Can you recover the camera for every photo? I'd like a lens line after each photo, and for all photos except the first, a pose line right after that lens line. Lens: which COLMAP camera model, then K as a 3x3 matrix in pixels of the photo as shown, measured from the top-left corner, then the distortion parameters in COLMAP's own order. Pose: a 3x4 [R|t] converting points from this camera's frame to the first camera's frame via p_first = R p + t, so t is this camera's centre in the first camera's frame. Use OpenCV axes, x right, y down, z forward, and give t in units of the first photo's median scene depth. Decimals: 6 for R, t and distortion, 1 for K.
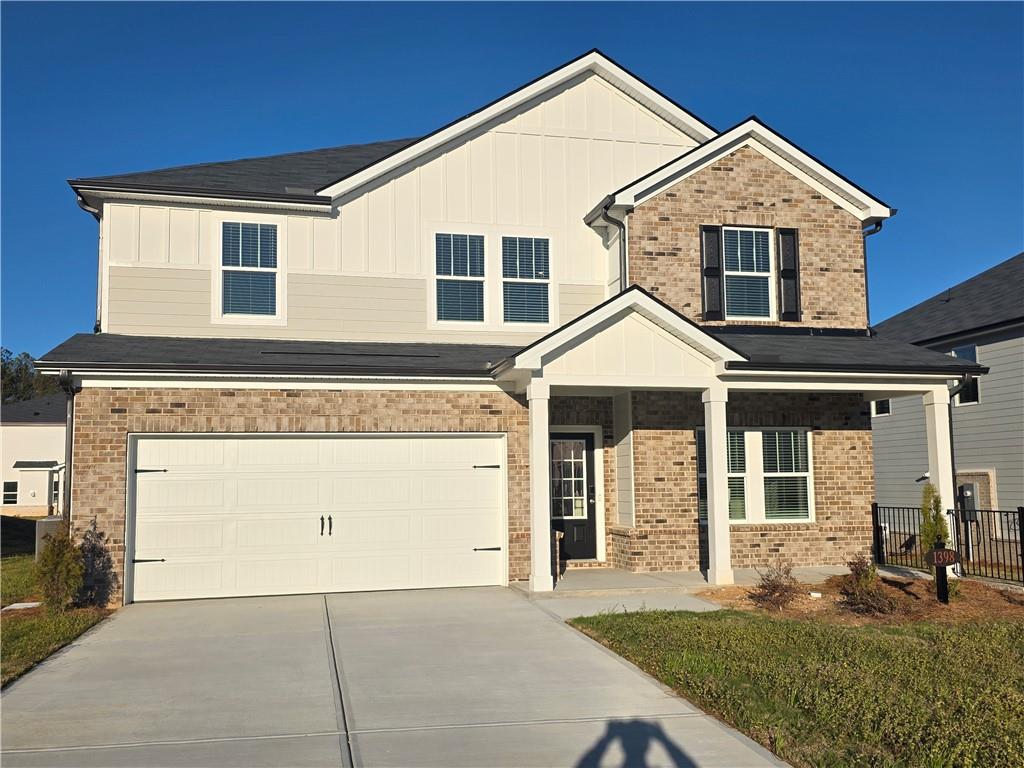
lens RADIAL K [[925.6, 0, 512.4], [0, 925.6, 393.4], [0, 0, 1]] dist [0.053899, -0.035193]
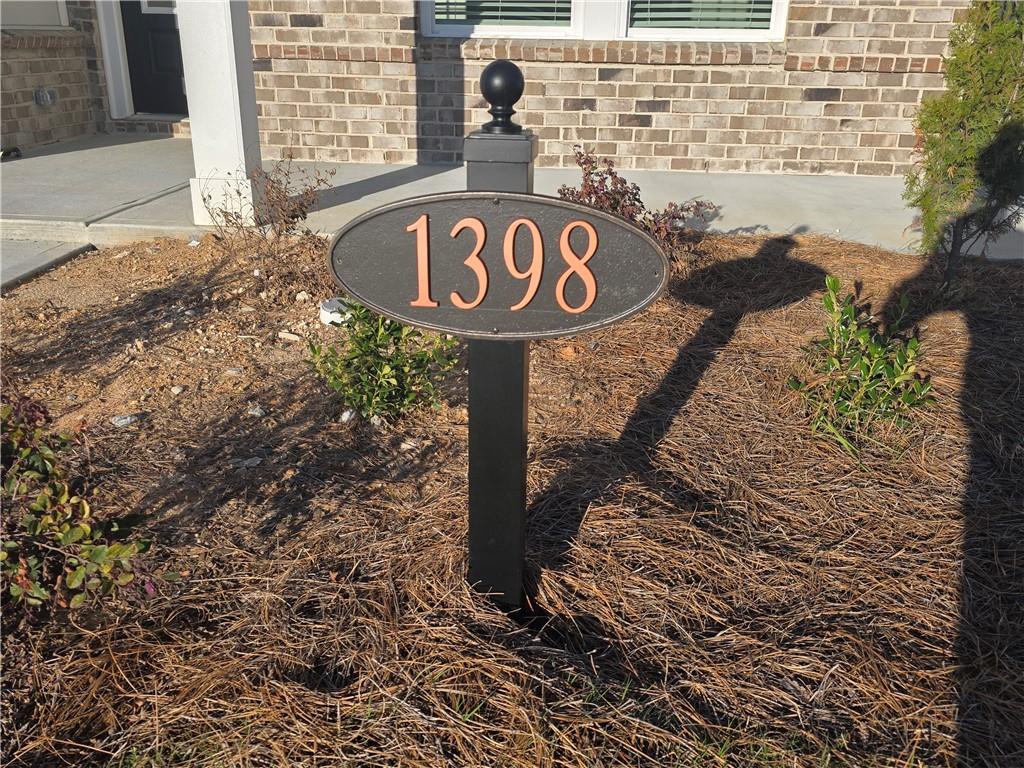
lens RADIAL K [[925.6, 0, 510.8], [0, 925.6, 392.5], [0, 0, 1]] dist [0.053899, -0.035193]
pose [[0.951274, 0.140047, -0.274709, 0.344298], [0.002835, 0.886898, 0.461957, 0.094457], [0.308335, -0.440227, 0.843285, 0.628070]]
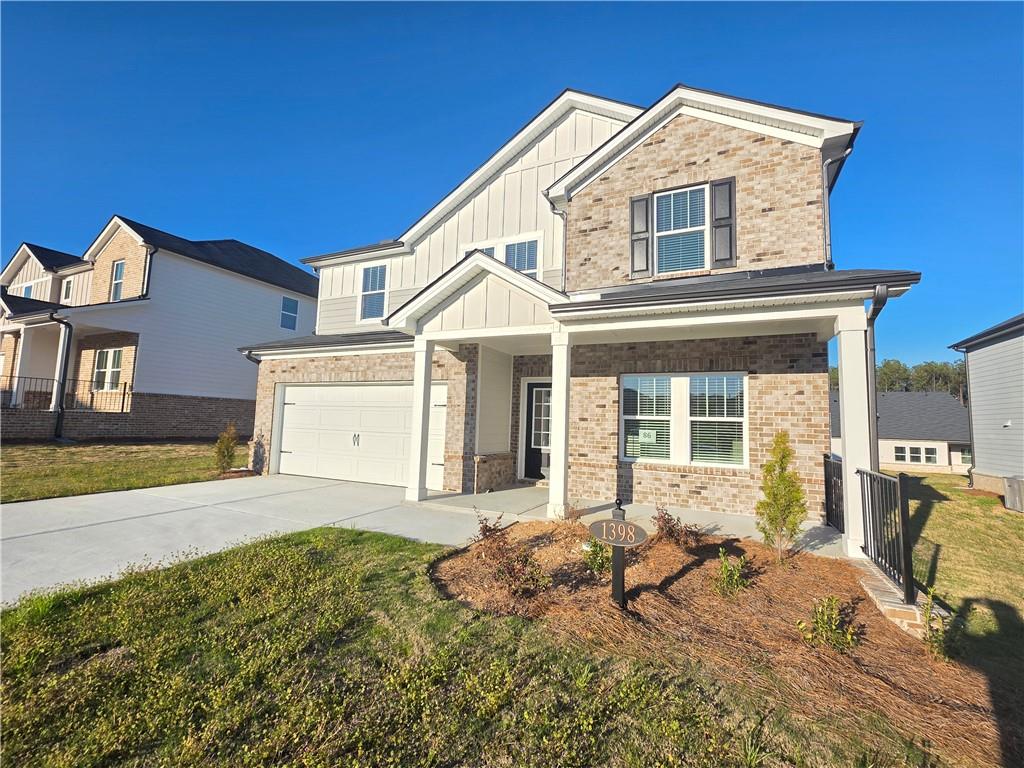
lens RADIAL K [[437.8, 0, 512.2], [0, 437.8, 379.9], [0, 0, 1]] dist [-0.001522, 0.001051]
pose [[0.787462, -0.023702, -0.615907, 0.416500], [0.020953, 0.999712, -0.011684, 0.045896], [0.616007, -0.003704, 0.787732, 0.492208]]
